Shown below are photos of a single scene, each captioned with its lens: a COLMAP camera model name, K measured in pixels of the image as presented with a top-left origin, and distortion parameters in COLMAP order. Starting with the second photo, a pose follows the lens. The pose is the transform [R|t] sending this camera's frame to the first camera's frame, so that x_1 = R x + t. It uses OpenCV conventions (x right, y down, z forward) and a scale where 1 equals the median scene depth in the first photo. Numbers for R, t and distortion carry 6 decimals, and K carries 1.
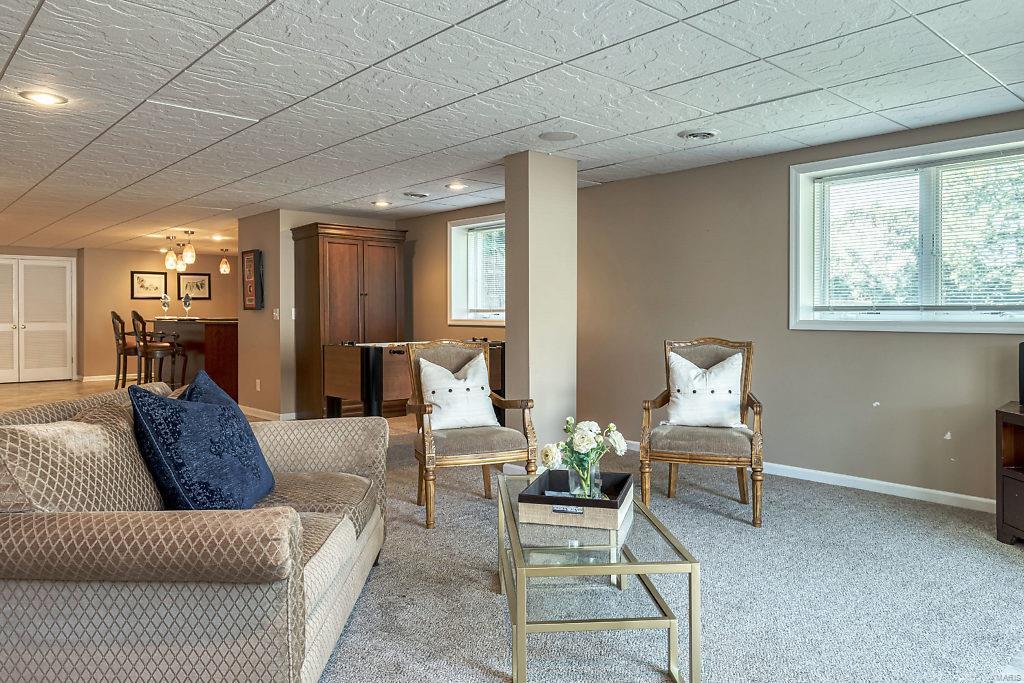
lens RADIAL K [[715.8, 0, 512.0], [0, 715.8, 341.5], [0, 0, 1]] dist [0.009453, 0.000583]
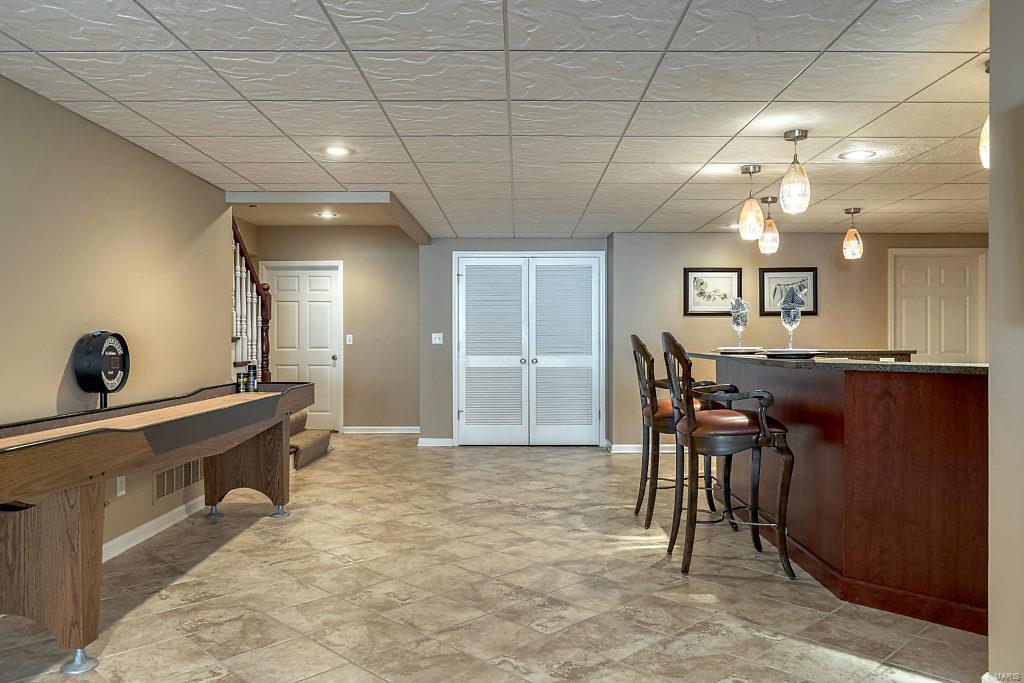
lens RADIAL K [[757.1, 0, 510.6], [0, 757.1, 327.6], [0, 0, 1]] dist [0.003738, 0.002064]
pose [[0.737185, -0.014511, -0.675535, -0.261235], [-0.024825, 0.998513, -0.048540, -0.019405], [0.675234, 0.052553, 0.735729, 0.540062]]
